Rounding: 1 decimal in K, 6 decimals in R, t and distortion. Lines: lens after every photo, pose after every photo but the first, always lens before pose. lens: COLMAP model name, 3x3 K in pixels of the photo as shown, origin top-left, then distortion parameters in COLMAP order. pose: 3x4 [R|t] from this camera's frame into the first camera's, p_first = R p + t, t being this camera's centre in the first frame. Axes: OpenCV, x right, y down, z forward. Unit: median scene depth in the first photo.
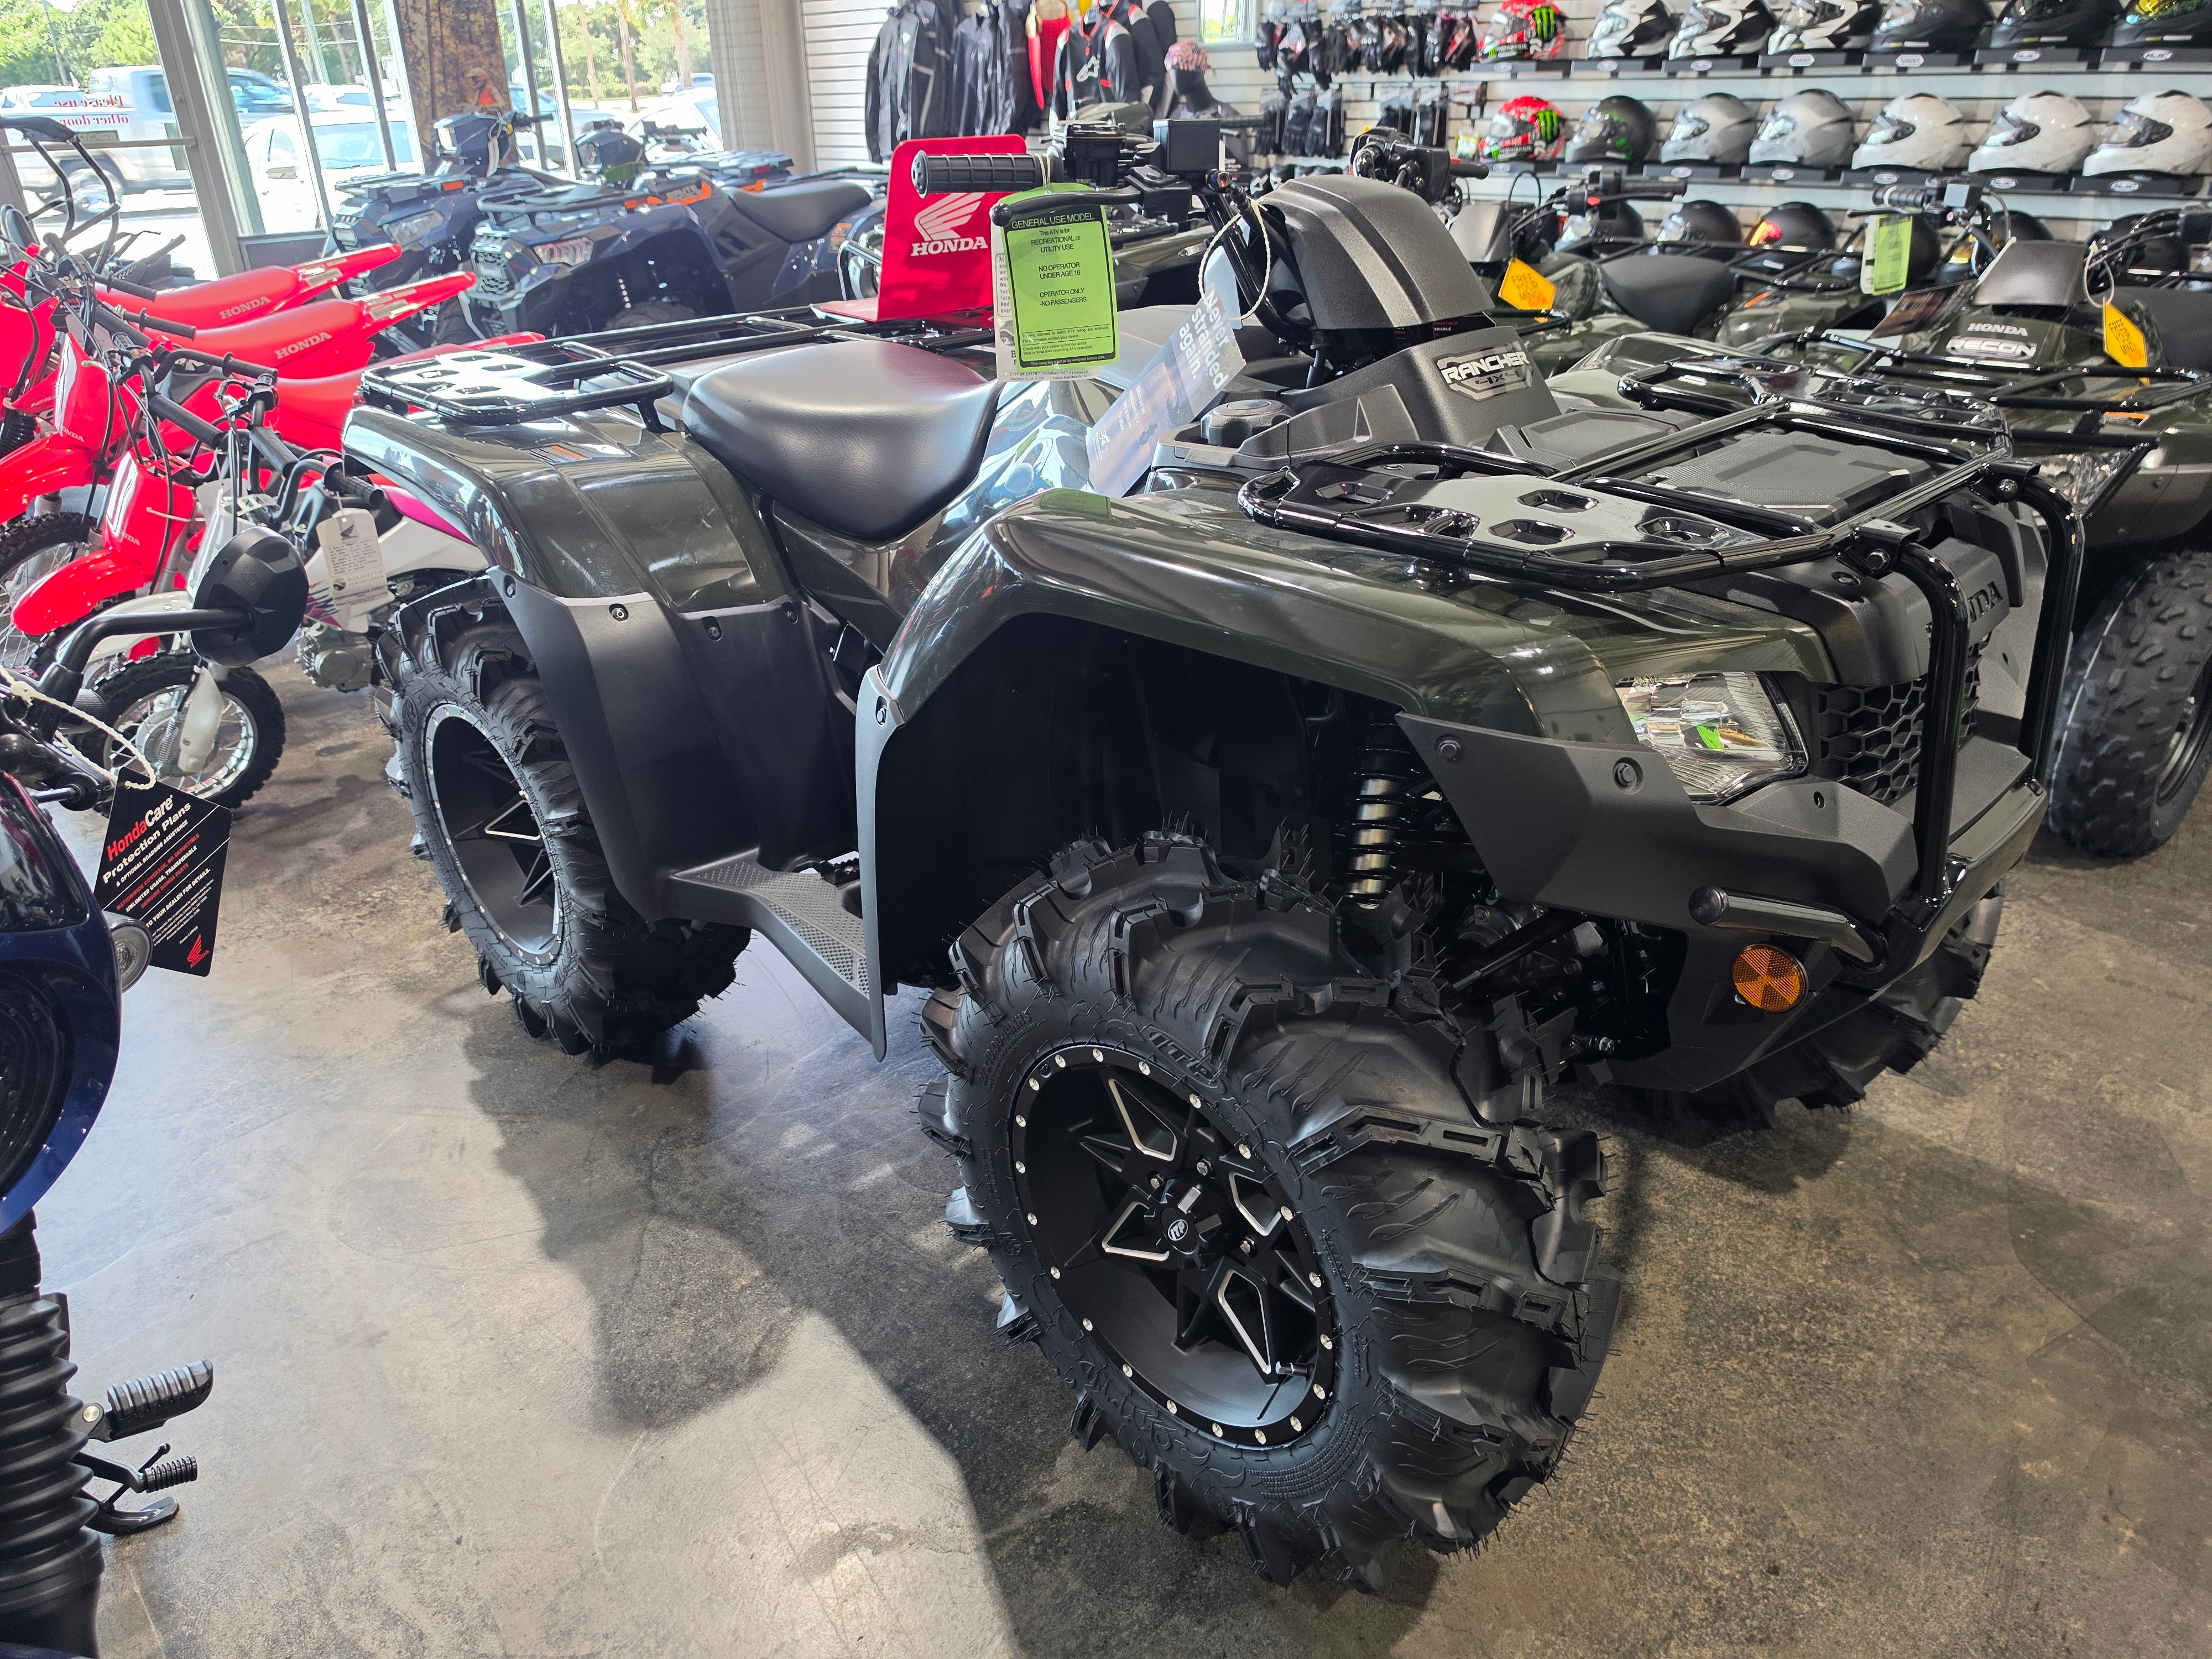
lens RADIAL K [[1536.8, 0, 1106.0], [0, 1536.8, 829.5], [0, 0, 1]] dist [0.005322, -0.009907]
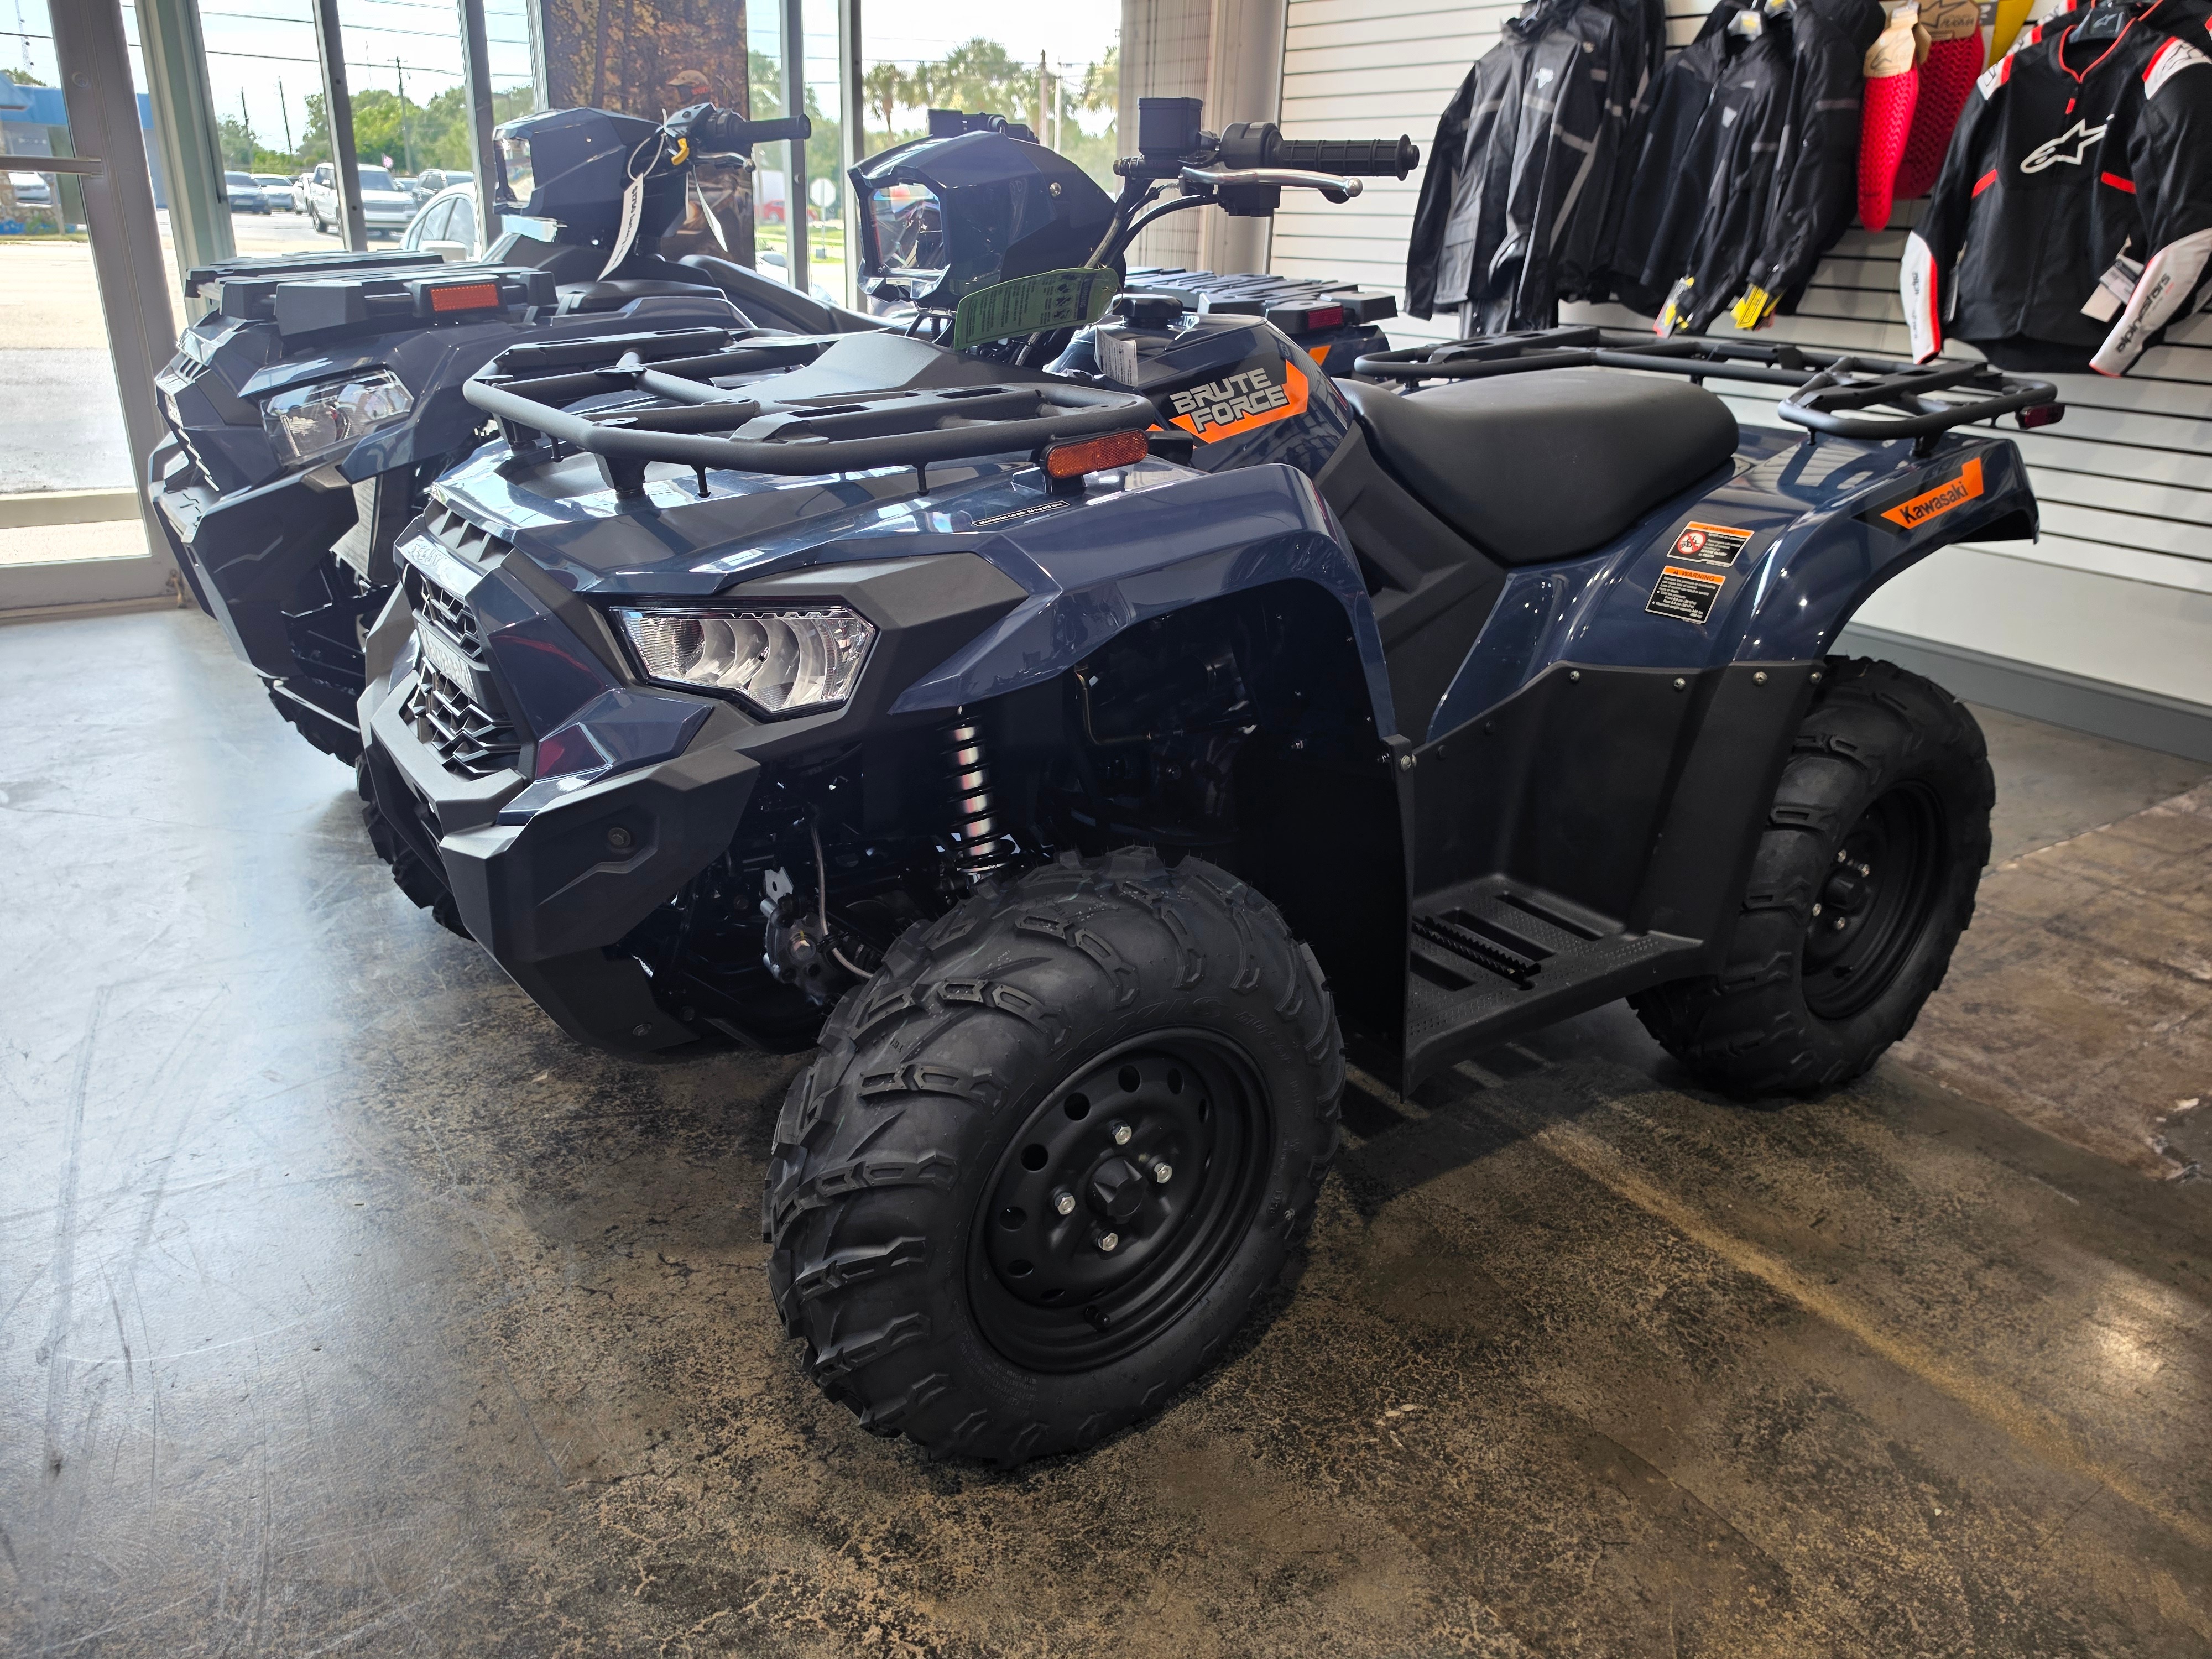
lens RADIAL K [[1536.8, 0, 1106.0], [0, 1536.8, 829.5], [0, 0, 1]] dist [0.005322, -0.009907]
pose [[0.985300, 0.119632, -0.121953, -0.191186], [-0.129345, 0.988753, -0.075084, -0.237540], [0.111599, 0.089754, 0.989692, 0.555871]]
